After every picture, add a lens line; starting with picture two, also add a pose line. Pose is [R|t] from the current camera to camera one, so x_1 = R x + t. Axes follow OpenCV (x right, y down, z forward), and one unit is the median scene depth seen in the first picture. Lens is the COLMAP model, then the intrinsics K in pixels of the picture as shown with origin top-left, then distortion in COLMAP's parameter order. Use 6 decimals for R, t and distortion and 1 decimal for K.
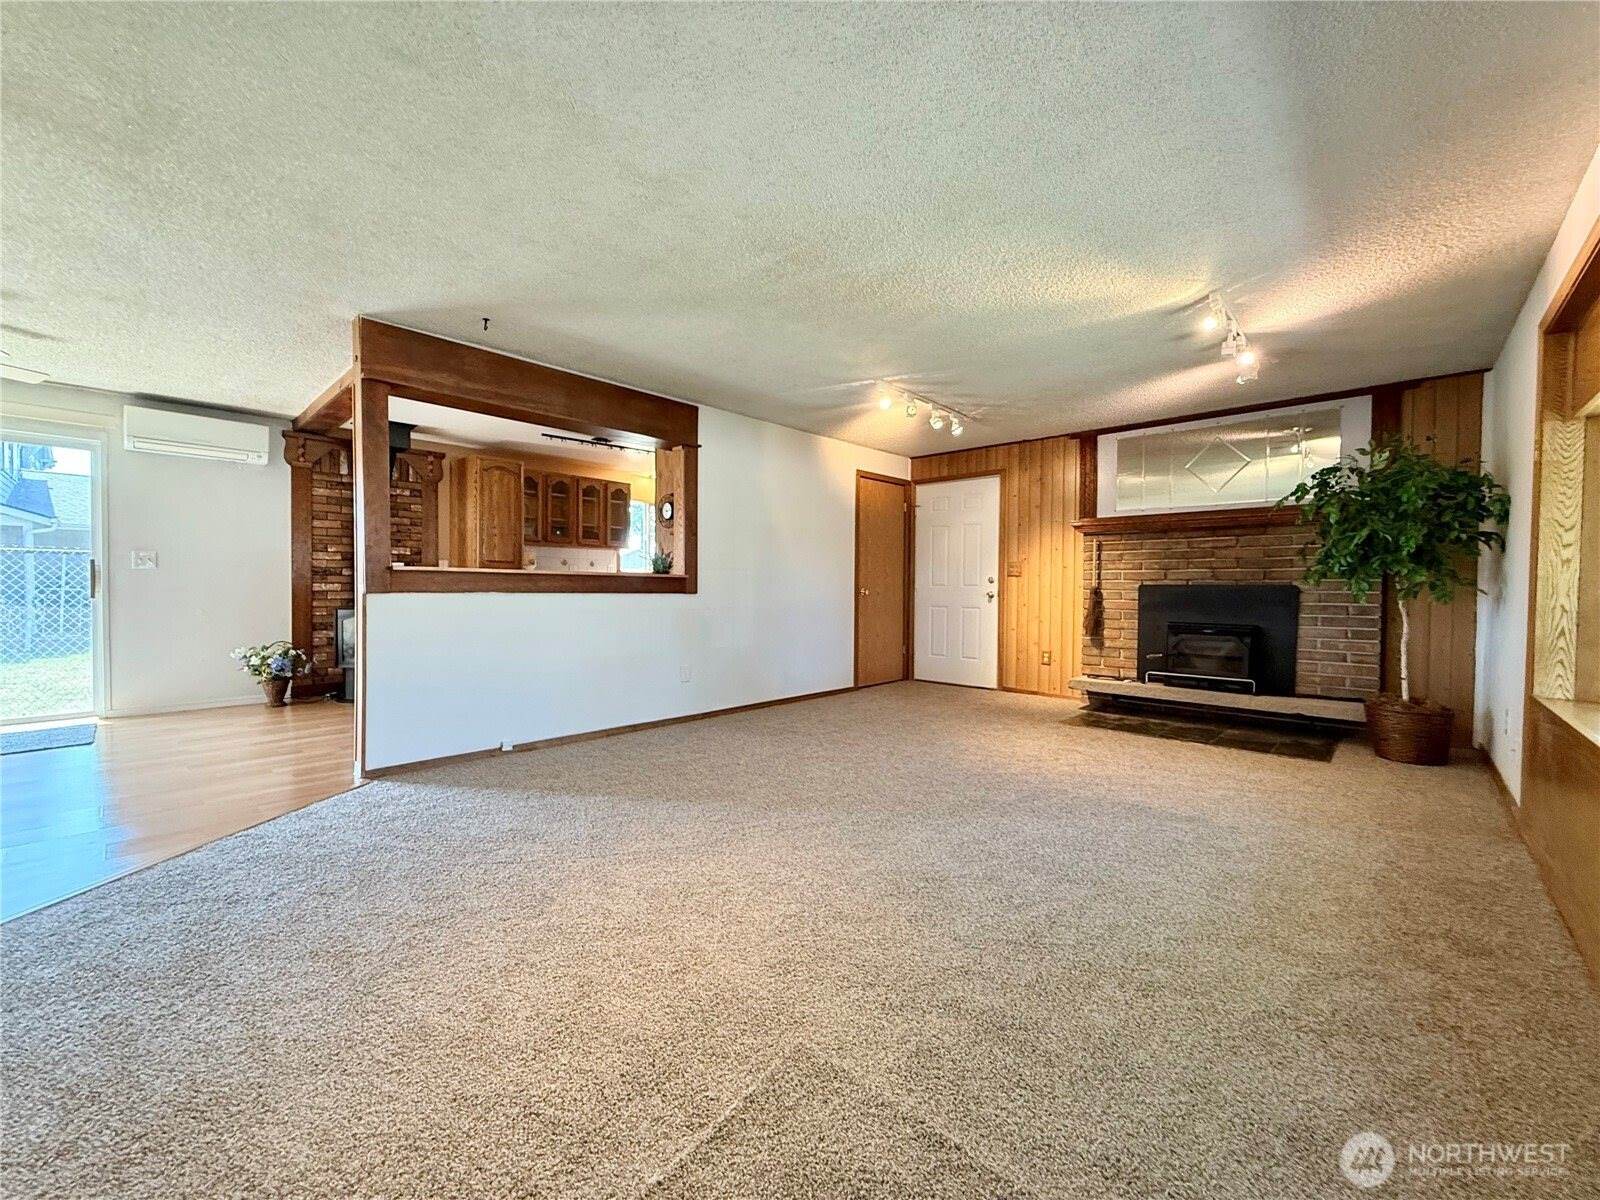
lens RADIAL K [[640.8, 0, 796.7], [0, 640.8, 597.7], [0, 0, 1]] dist [0.002005, 0.000048]
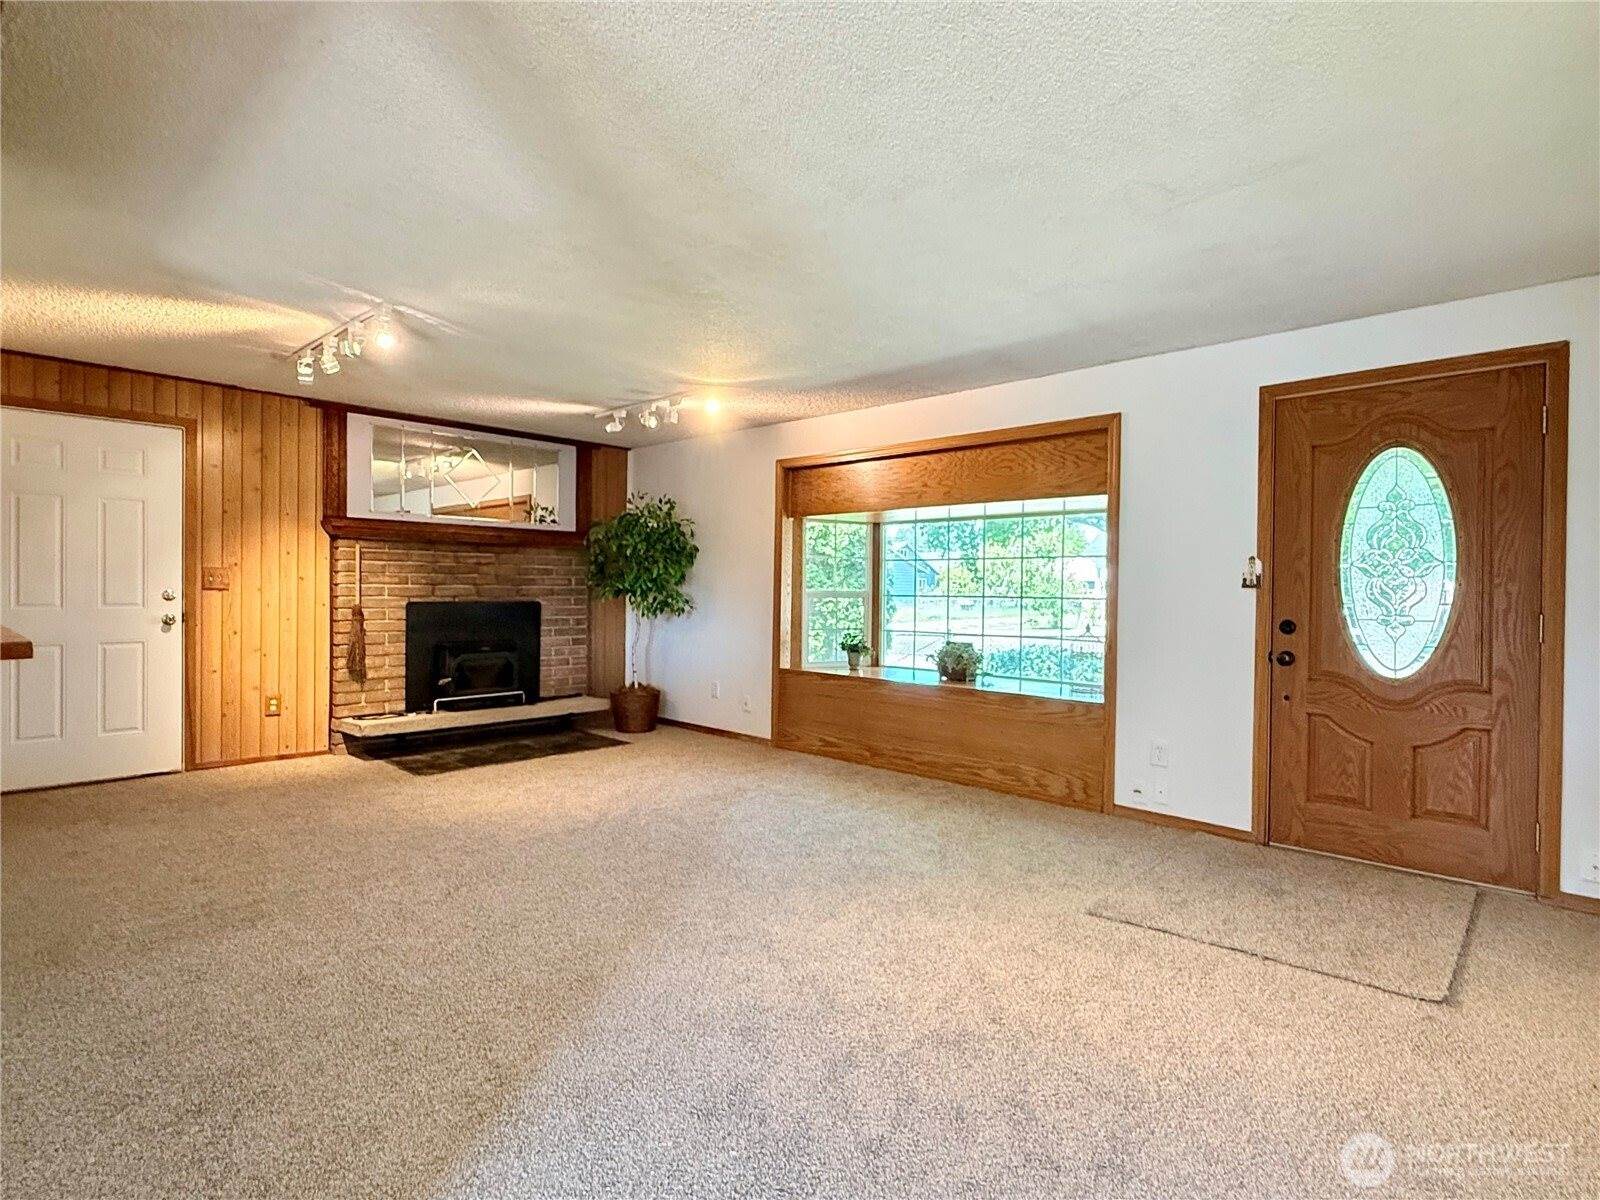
lens RADIAL K [[829.8, 0, 794.1], [0, 829.8, 600.8], [0, 0, 1]] dist [0.006056, 0.000656]
pose [[0.014745, -0.021765, 0.999654, -0.563170], [0.007227, 0.999739, 0.021660, -0.041297], [-0.999865, 0.006905, 0.014899, 0.453945]]
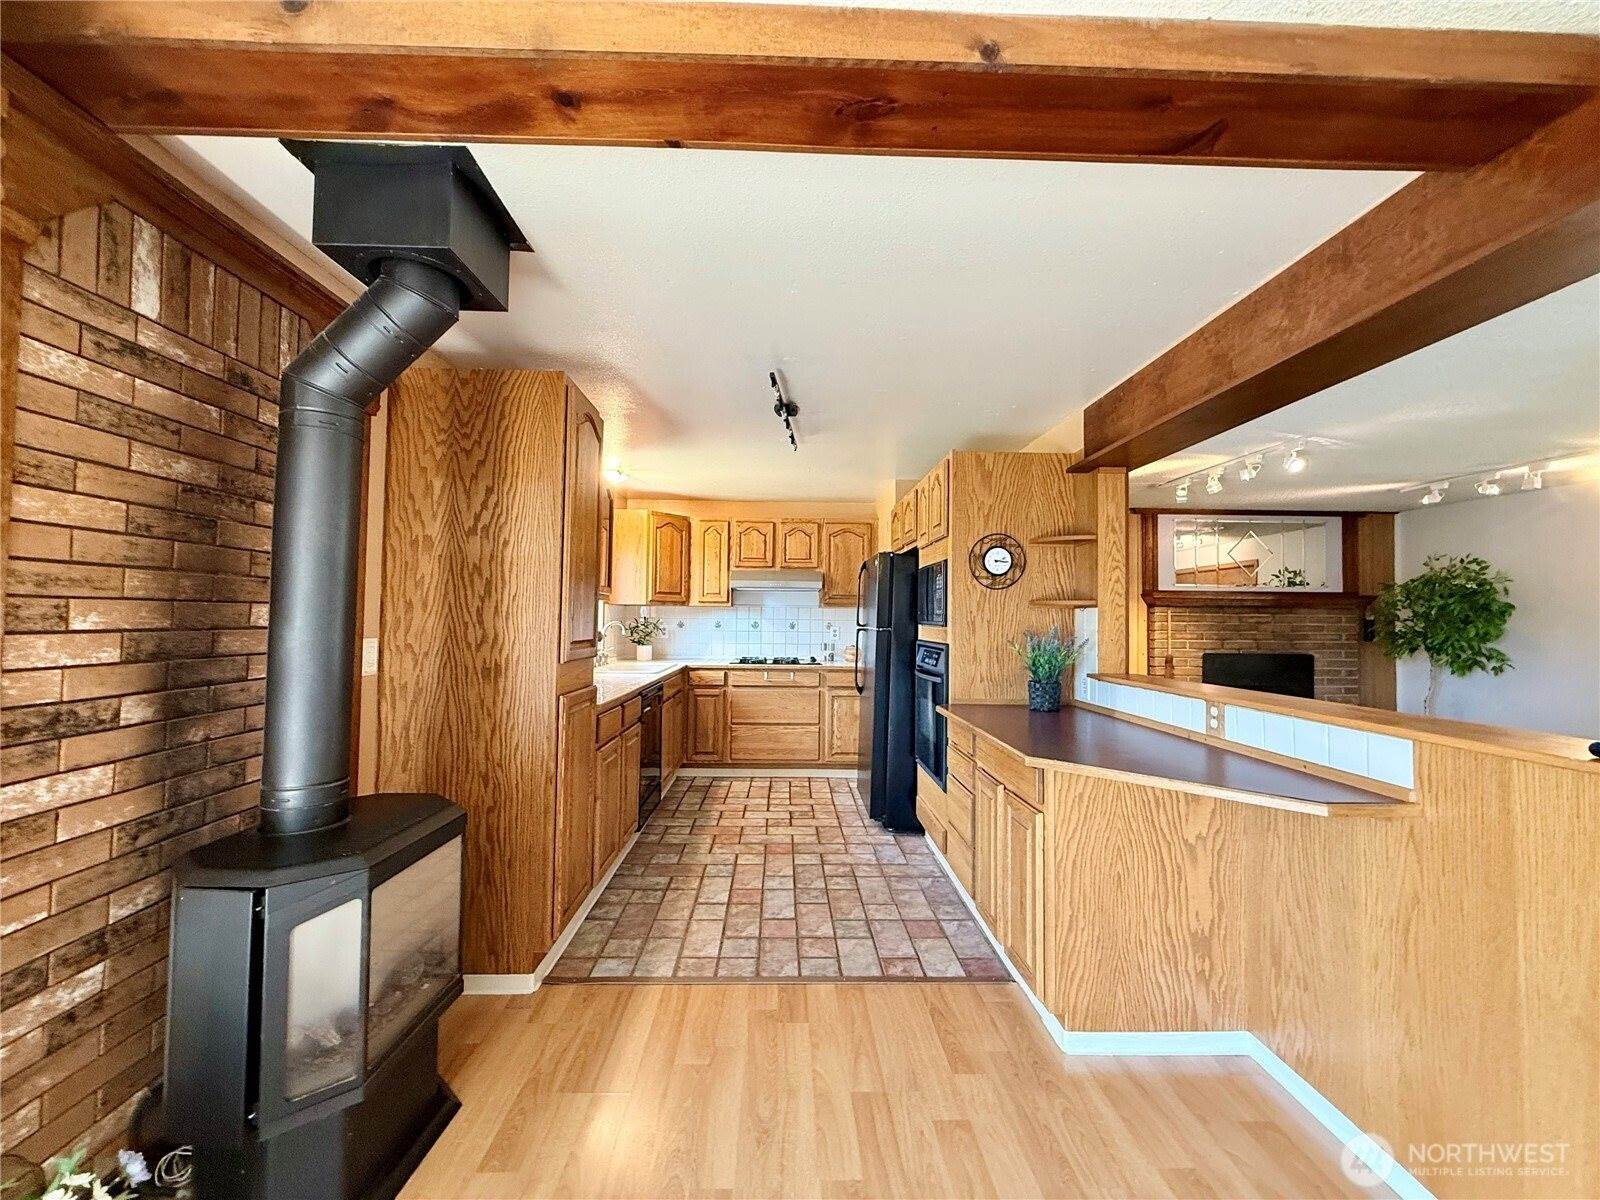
lens RADIAL K [[640.8, 0, 803.0], [0, 640.8, 599.0], [0, 0, 1]] dist [0.002005, 0.000048]
pose [[0.709575, 0.021584, 0.704299, -0.735282], [0.008005, 0.999219, -0.038688, -0.075585], [-0.704584, 0.033089, 0.708848, 0.682527]]
